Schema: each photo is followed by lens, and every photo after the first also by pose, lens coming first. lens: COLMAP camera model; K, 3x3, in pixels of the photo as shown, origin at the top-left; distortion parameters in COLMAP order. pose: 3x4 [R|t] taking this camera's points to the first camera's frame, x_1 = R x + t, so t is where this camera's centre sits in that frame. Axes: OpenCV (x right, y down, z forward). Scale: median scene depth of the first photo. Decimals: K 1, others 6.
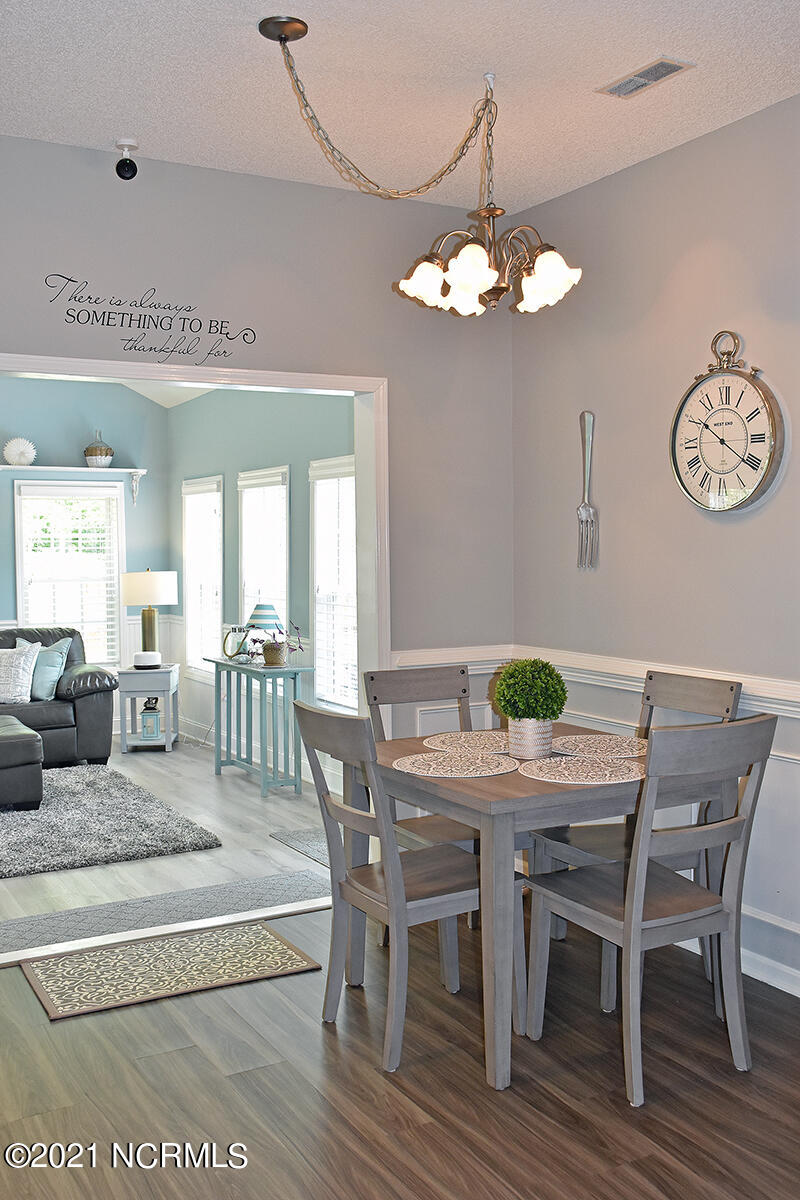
lens RADIAL K [[1155.5, 0, 400.0], [0, 1155.5, 600.0], [0, 0, 1]] dist [-0.014915, -0.007460]
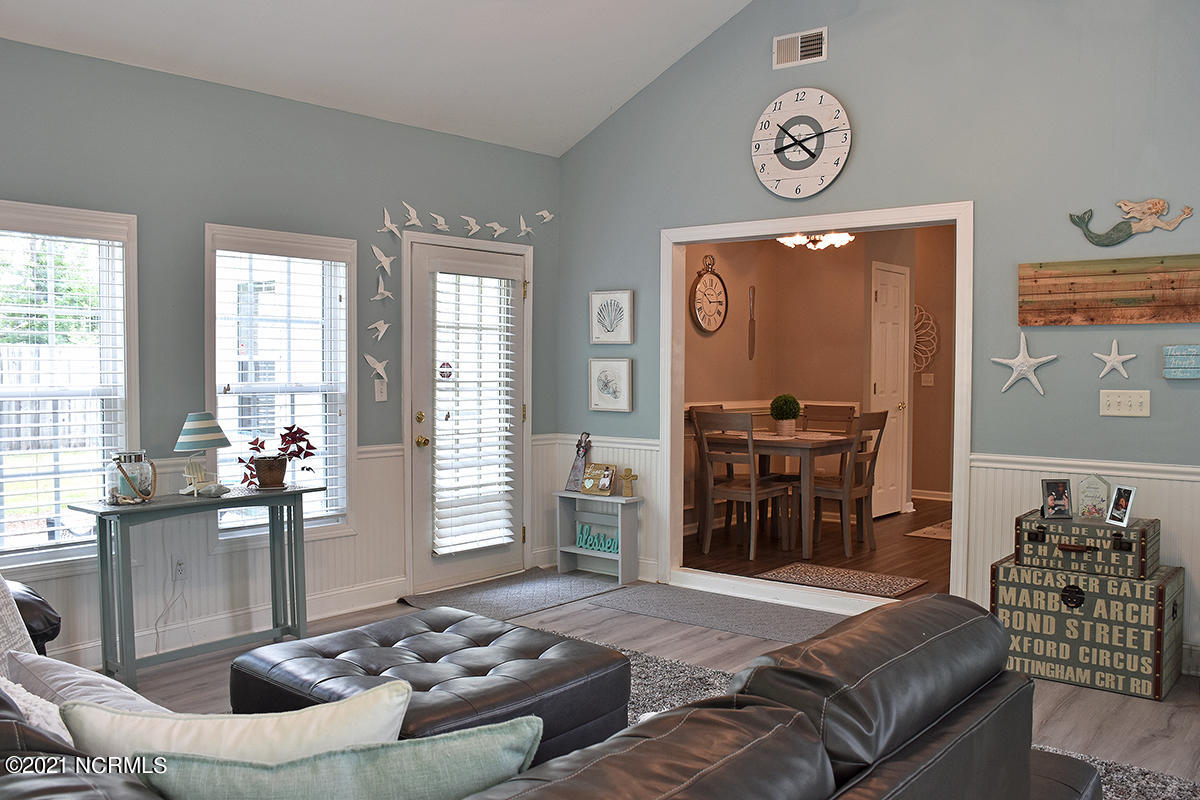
lens RADIAL K [[992.2, 0, 600.0], [0, 992.2, 400.0], [0, 0, 1]] dist [-0.134482, 0.119935]
pose [[-0.356482, -0.026483, 0.933927, -0.862328], [0.044426, 0.997987, 0.045257, -0.023318], [-0.933245, 0.057624, -0.354588, 1.100300]]
